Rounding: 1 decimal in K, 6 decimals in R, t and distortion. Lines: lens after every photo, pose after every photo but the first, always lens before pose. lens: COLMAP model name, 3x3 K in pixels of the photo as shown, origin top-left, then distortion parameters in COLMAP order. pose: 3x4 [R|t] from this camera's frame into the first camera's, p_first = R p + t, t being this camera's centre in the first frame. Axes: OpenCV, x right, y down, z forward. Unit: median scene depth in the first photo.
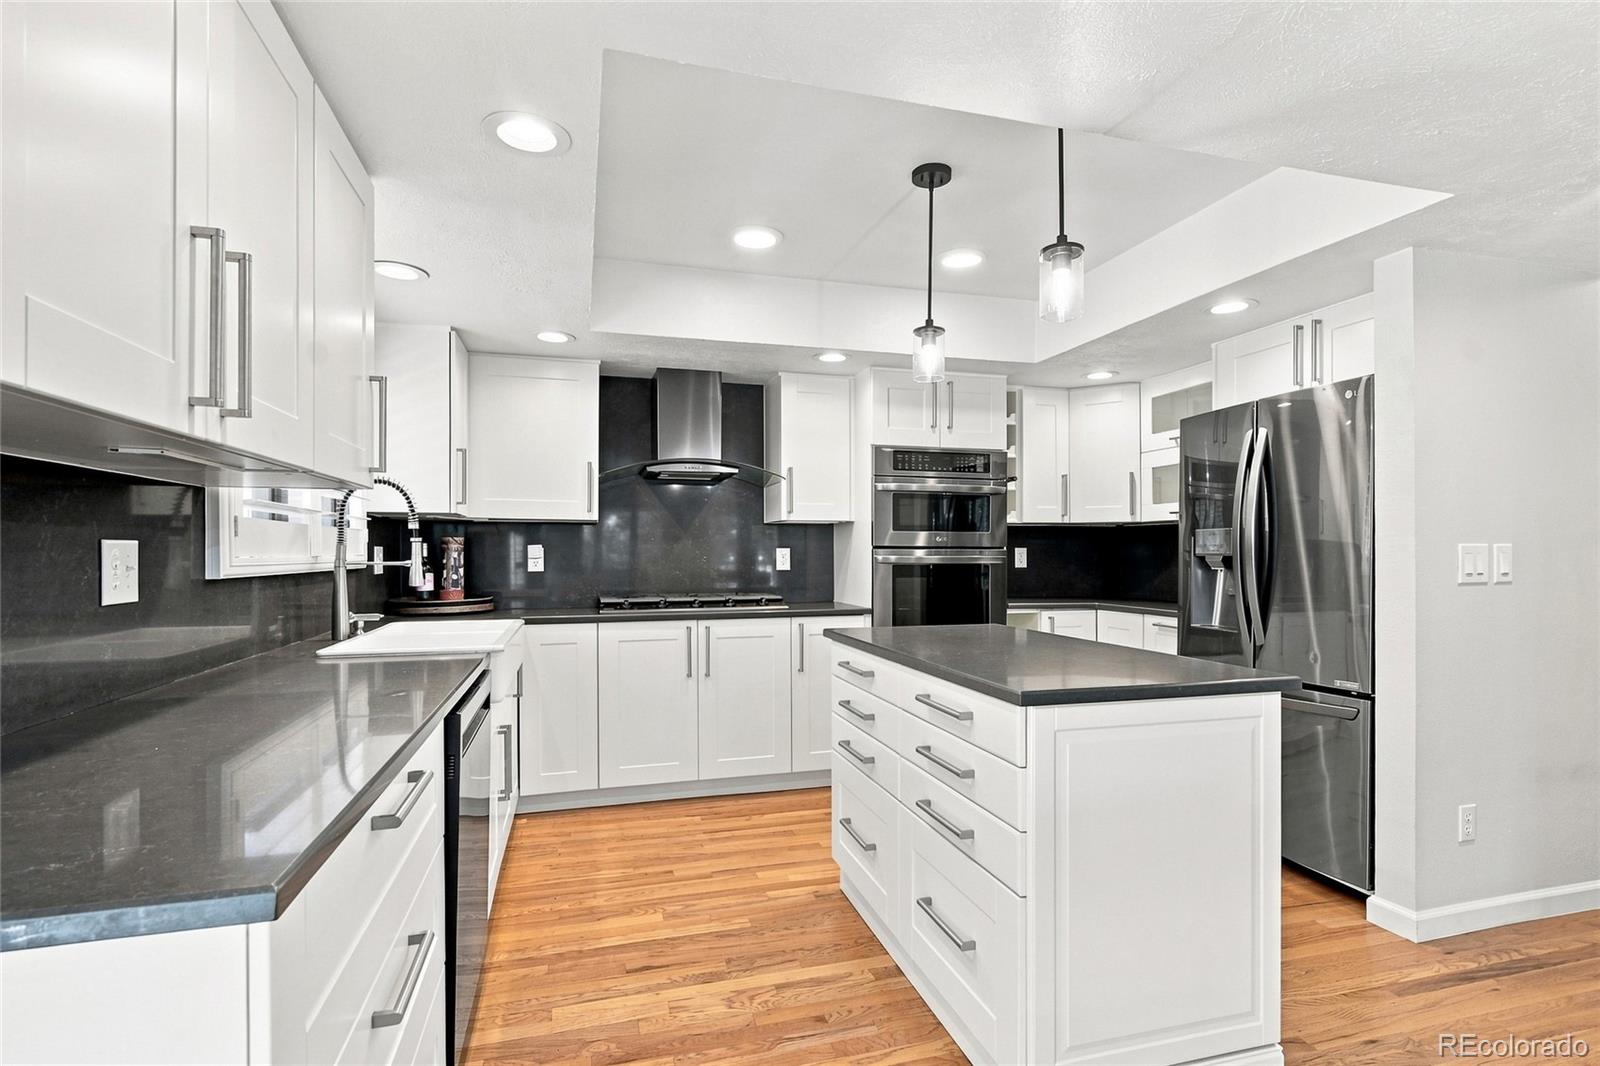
lens RADIAL K [[789.0, 0, 782.3], [0, 789.0, 551.8], [0, 0, 1]] dist [0.002657, -0.000107]
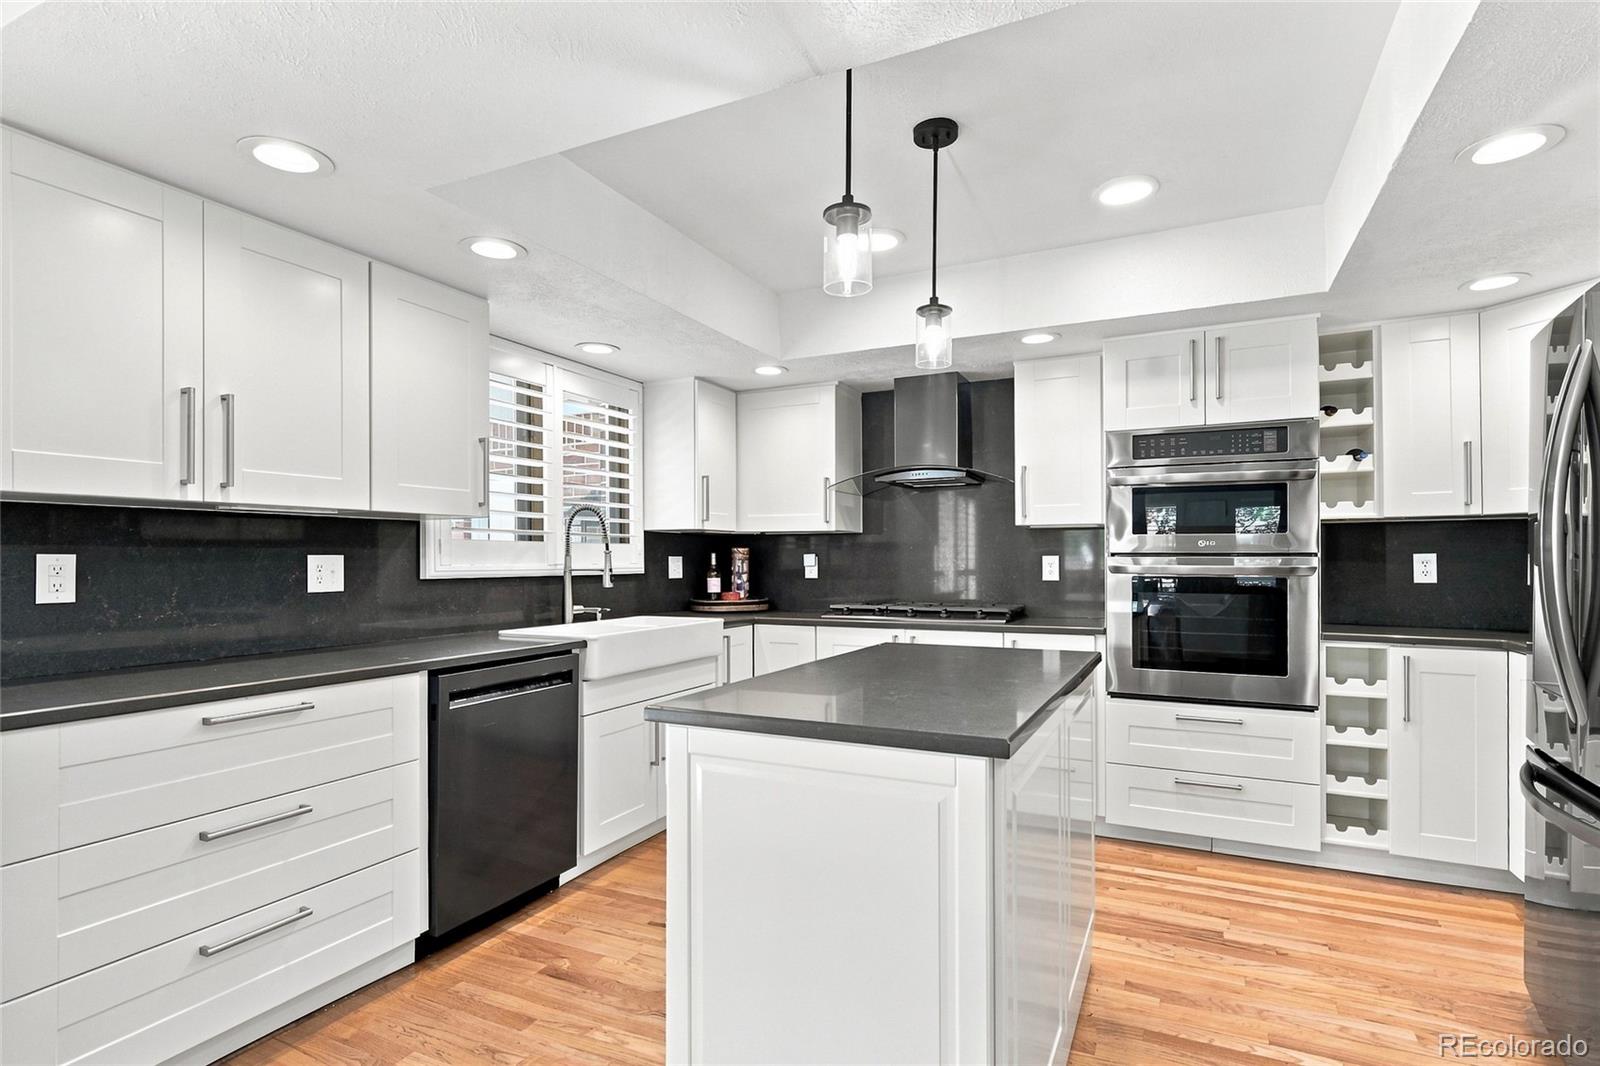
lens RADIAL K [[789.0, 0, 782.3], [0, 789.0, 551.8], [0, 0, 1]] dist [0.002657, -0.000107]
pose [[0.735468, -0.007032, -0.677524, 0.440896], [0.003531, 0.999972, -0.006545, -0.005018], [0.677551, 0.002421, 0.735472, 0.164169]]
